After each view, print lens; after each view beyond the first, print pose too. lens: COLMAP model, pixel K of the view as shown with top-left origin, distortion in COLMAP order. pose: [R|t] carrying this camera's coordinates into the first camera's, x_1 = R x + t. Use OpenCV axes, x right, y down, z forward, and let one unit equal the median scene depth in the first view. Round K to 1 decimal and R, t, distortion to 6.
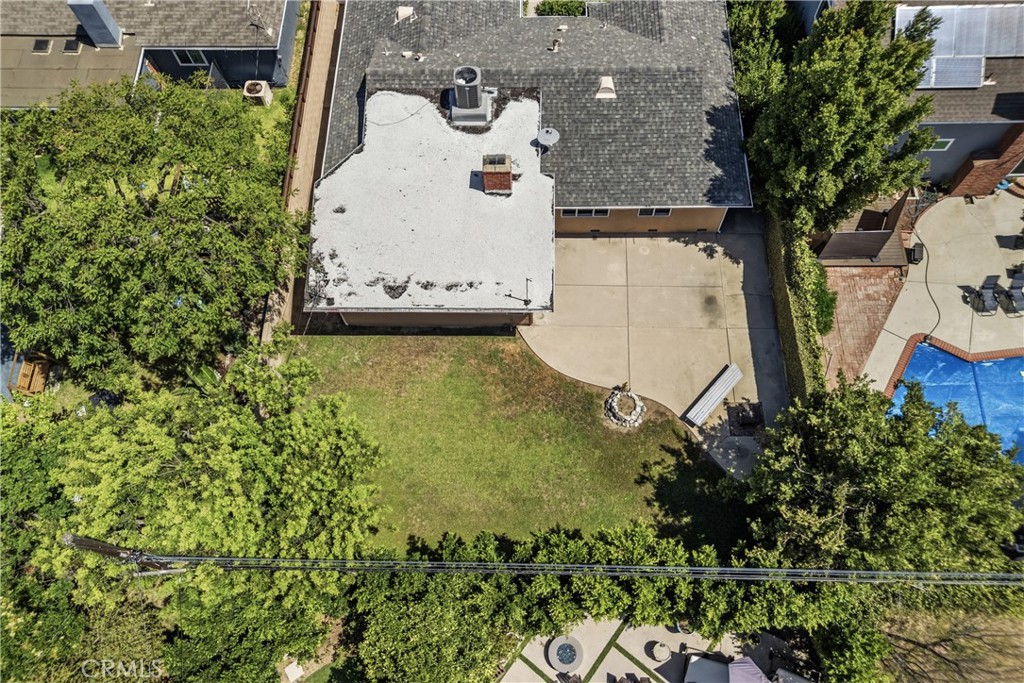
lens RADIAL K [[683.8, 0, 512.0], [0, 683.8, 341.5], [0, 0, 1]] dist [0.025257, -0.002267]
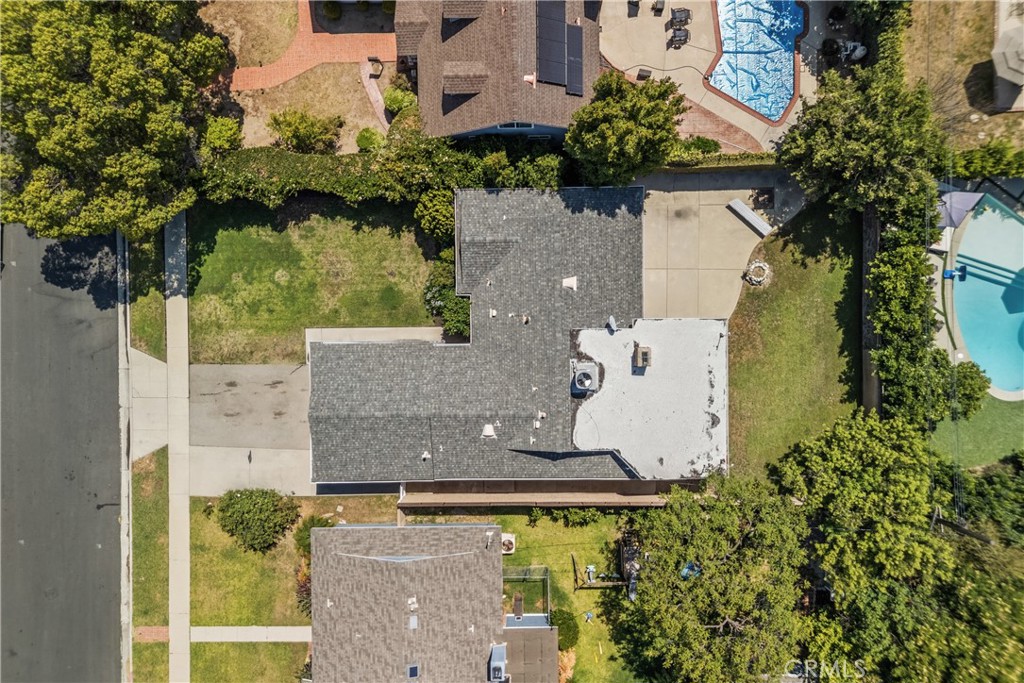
lens RADIAL K [[683.8, 0, 512.0], [0, 683.8, 341.5], [0, 0, 1]] dist [0.025257, -0.002267]
pose [[-0.023174, -0.999582, 0.017275, -0.006532], [0.944697, -0.016241, 0.327542, -0.961985], [-0.327125, 0.023911, 0.944679, -0.310251]]
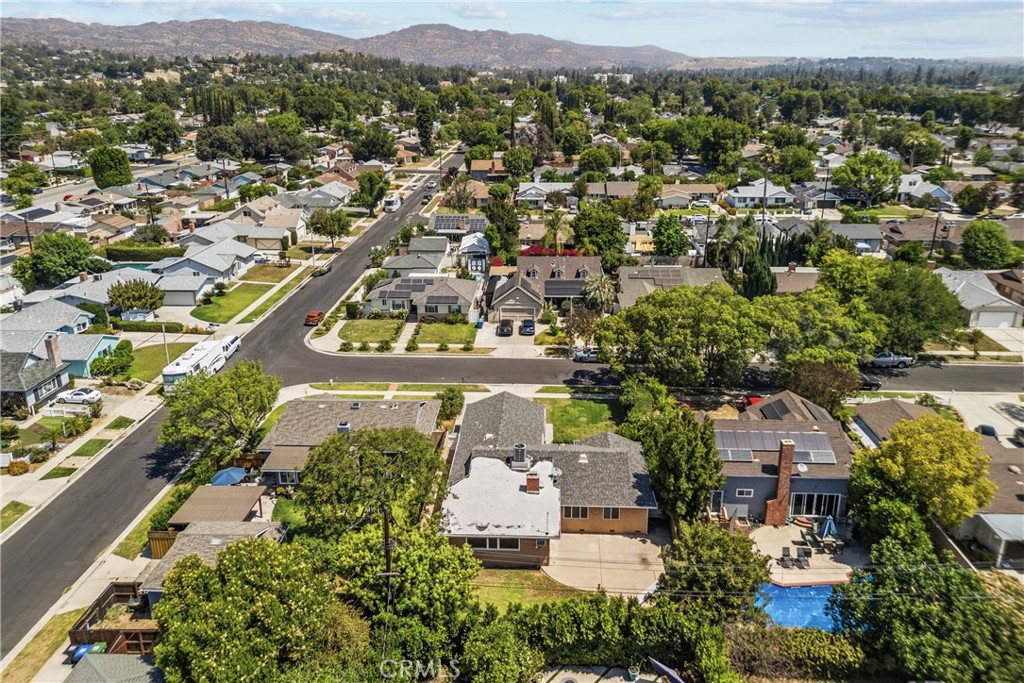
lens RADIAL K [[683.8, 0, 512.0], [0, 683.8, 341.5], [0, 0, 1]] dist [0.025257, -0.002267]
pose [[0.999271, 0.030456, -0.023032, -0.048653], [-0.037642, 0.684444, -0.728093, 0.962222], [-0.006411, 0.728429, 0.685091, -0.745545]]
